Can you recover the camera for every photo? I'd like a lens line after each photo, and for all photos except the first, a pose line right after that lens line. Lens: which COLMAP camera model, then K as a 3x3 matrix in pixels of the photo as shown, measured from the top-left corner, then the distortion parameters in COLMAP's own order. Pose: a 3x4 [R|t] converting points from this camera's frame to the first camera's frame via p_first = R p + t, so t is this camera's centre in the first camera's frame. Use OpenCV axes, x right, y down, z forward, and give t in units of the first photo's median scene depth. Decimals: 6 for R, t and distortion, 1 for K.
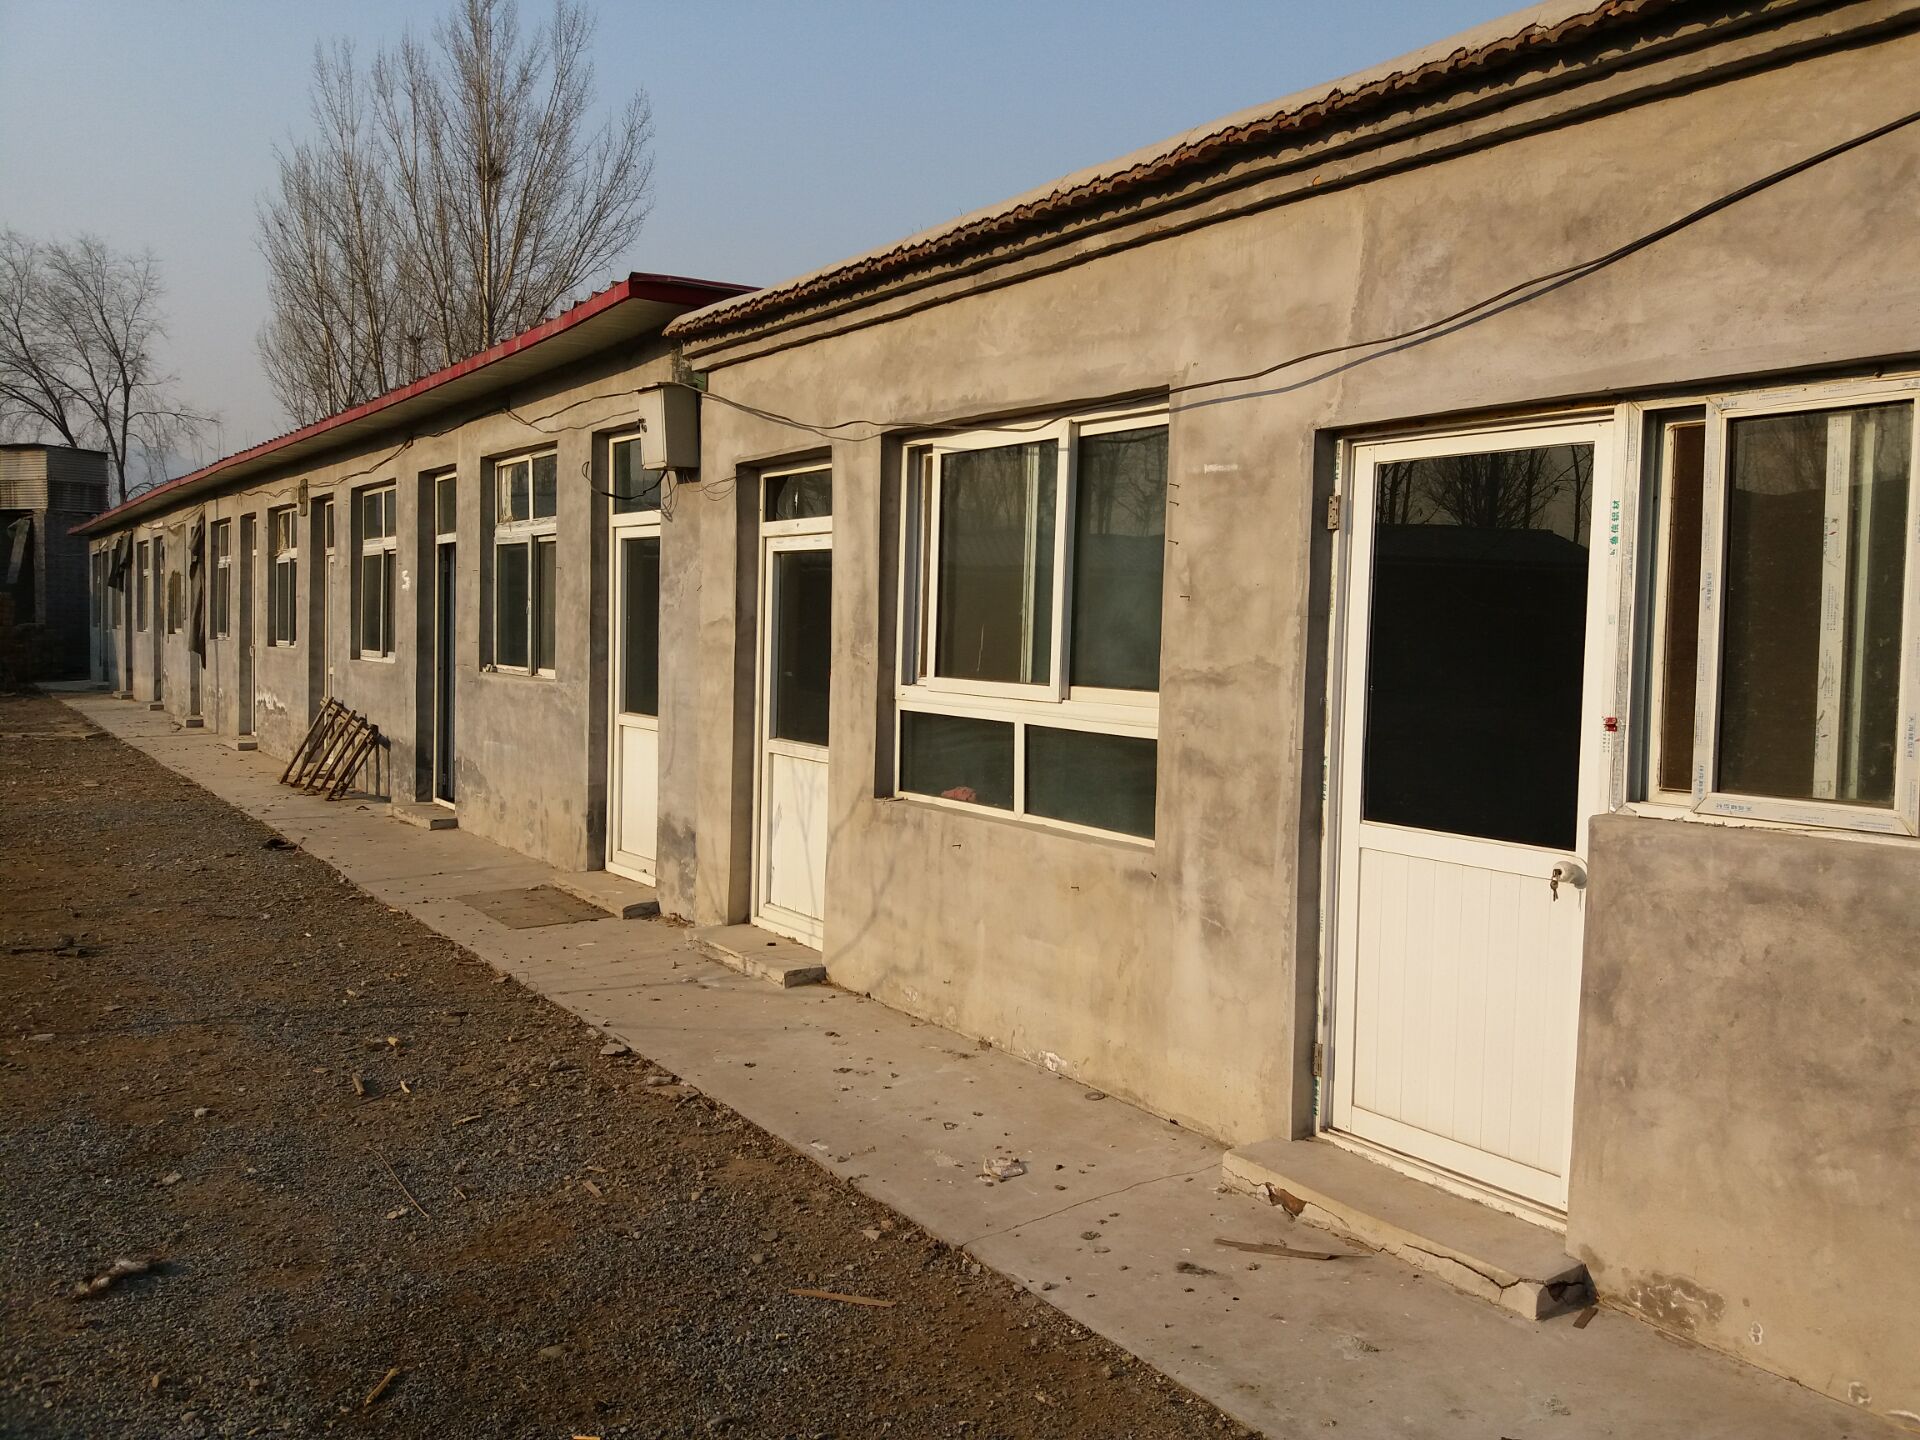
lens RADIAL K [[1488.3, 0, 959.6], [0, 1488.3, 728.7], [0, 0, 1]] dist [0.035219, -0.074190]
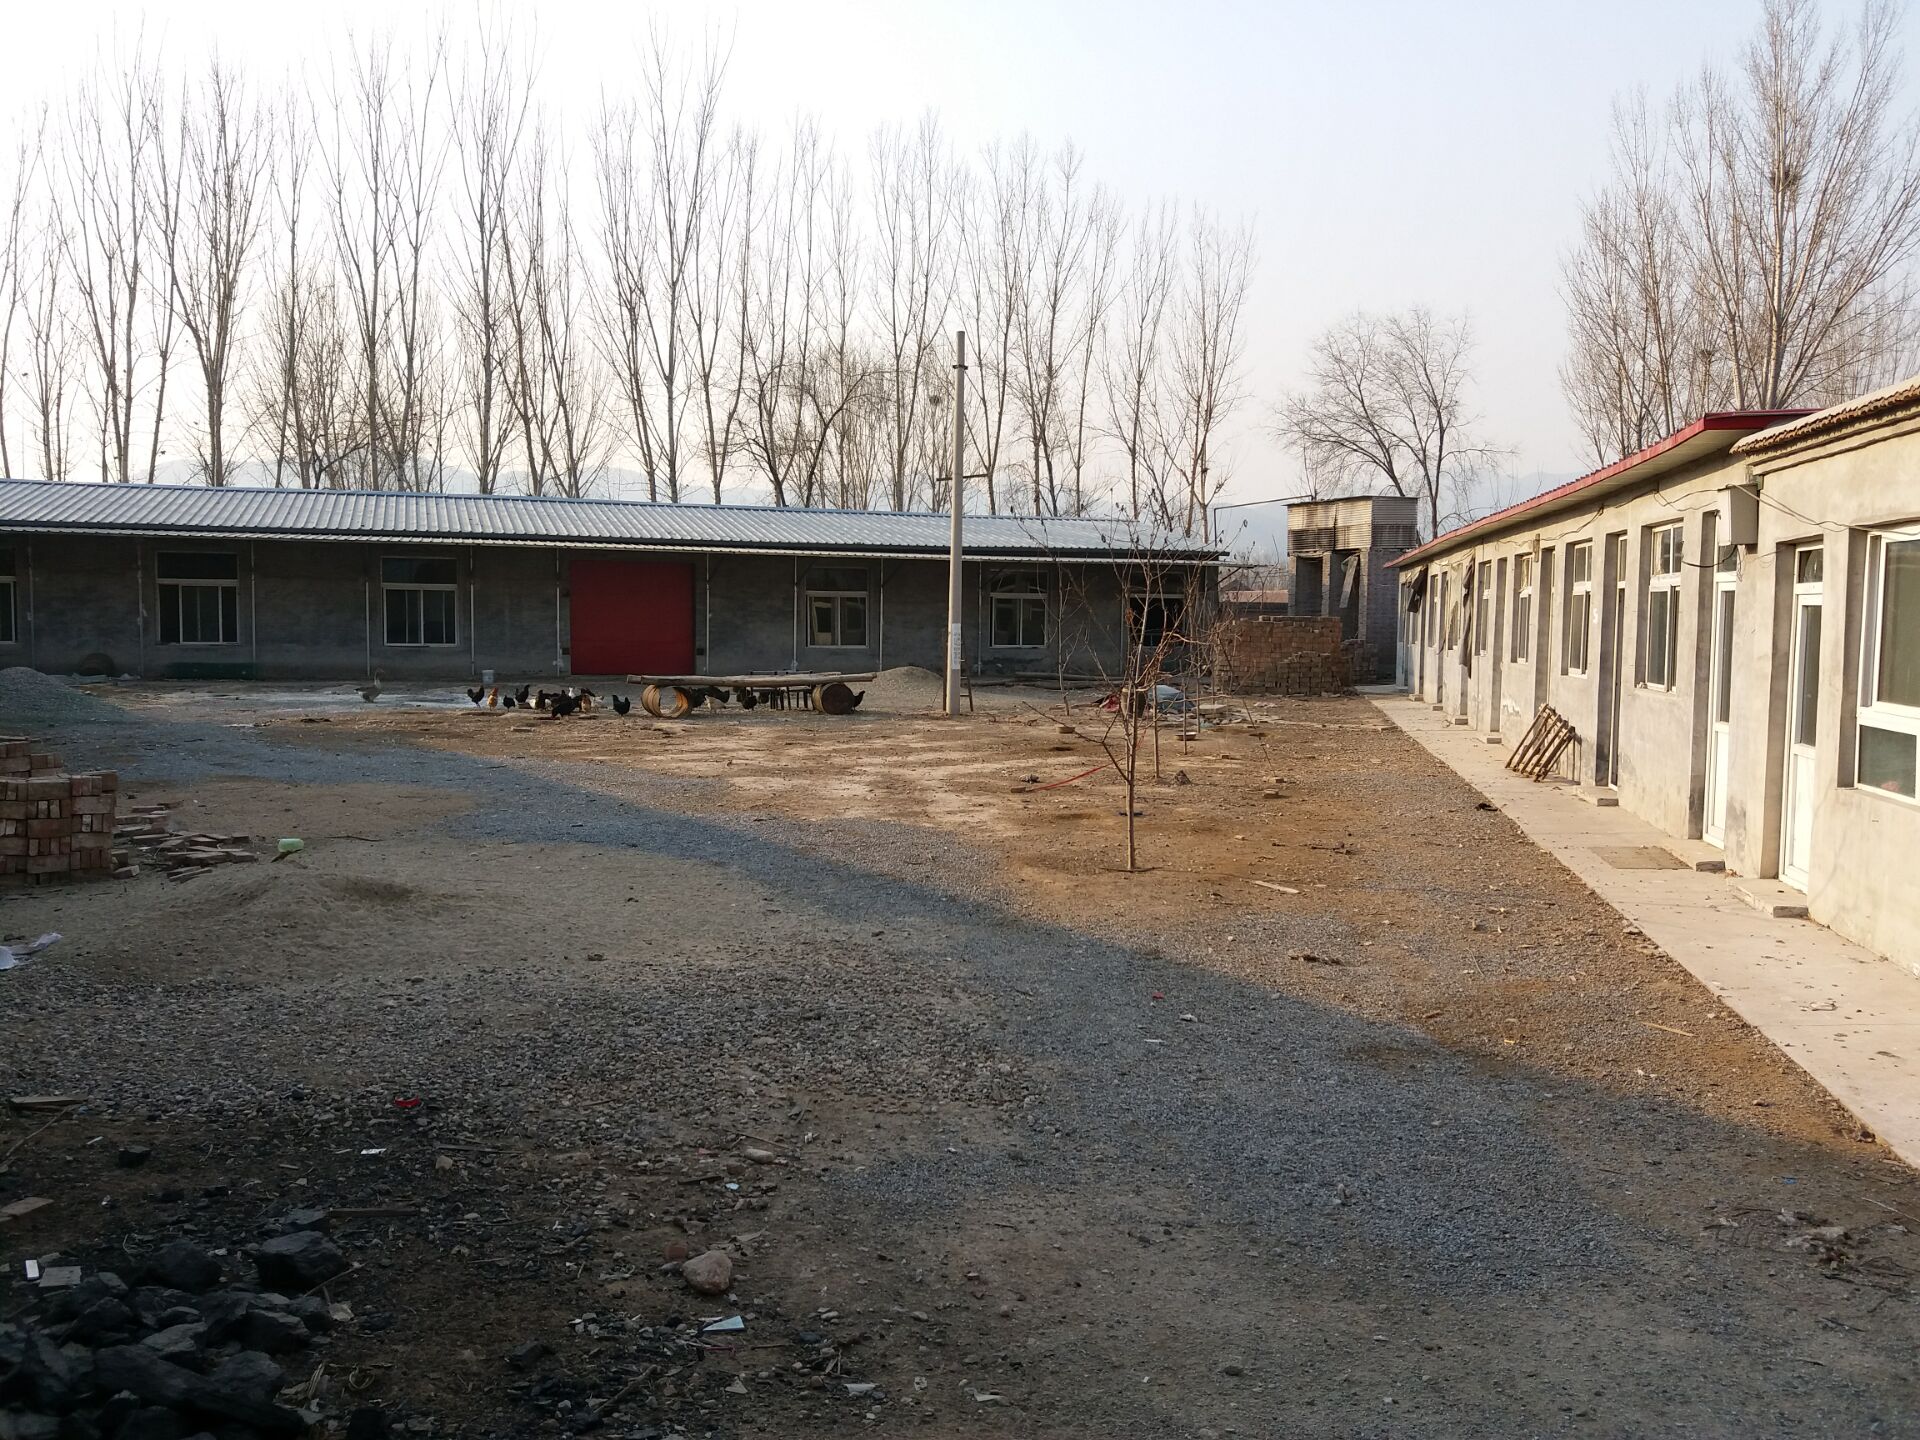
lens RADIAL K [[1488.3, 0, 959.6], [0, 1488.3, 728.7], [0, 0, 1]] dist [0.035219, -0.074190]
pose [[0.681774, 0.039878, -0.730475, 0.177908], [-0.042935, 0.998973, 0.014463, 0.003260], [0.730302, 0.021502, 0.682786, -0.249280]]
